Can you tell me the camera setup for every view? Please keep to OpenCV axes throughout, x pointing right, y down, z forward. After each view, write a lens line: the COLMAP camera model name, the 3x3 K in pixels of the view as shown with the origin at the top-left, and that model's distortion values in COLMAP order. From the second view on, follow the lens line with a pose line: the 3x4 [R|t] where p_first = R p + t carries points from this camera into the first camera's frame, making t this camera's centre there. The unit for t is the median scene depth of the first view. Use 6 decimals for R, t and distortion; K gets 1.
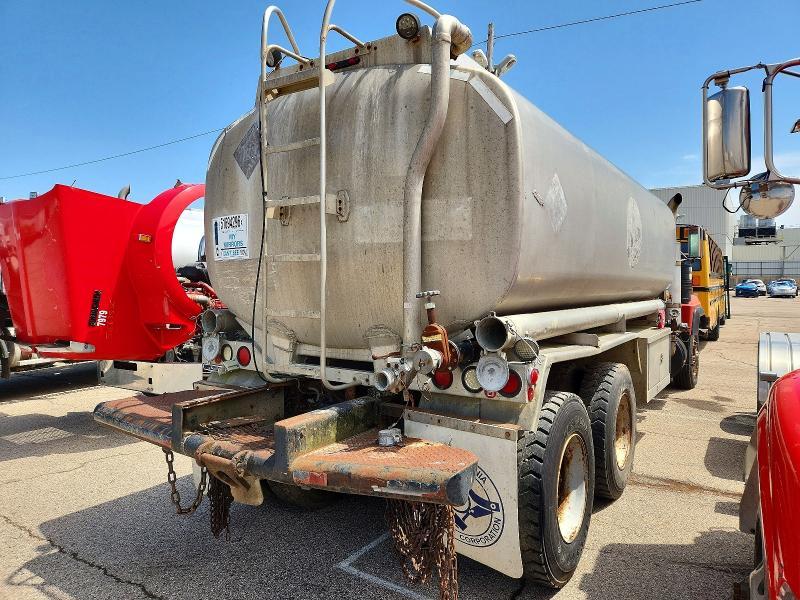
lens RADIAL K [[537.8, 0, 386.0], [0, 537.8, 298.0], [0, 0, 1]] dist [0.047712, -0.000169]
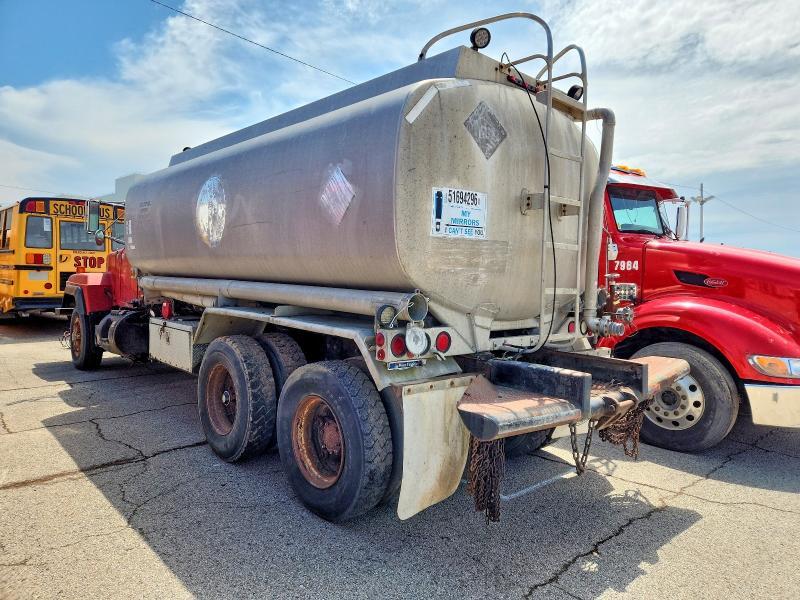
lens RADIAL K [[537.8, 0, 386.0], [0, 537.8, 298.0], [0, 0, 1]] dist [0.047712, -0.000169]
pose [[0.255752, -0.039979, 0.965915, -1.223810], [-0.005626, 0.999066, 0.042841, -0.007370], [-0.966726, -0.016391, 0.255288, 0.893364]]
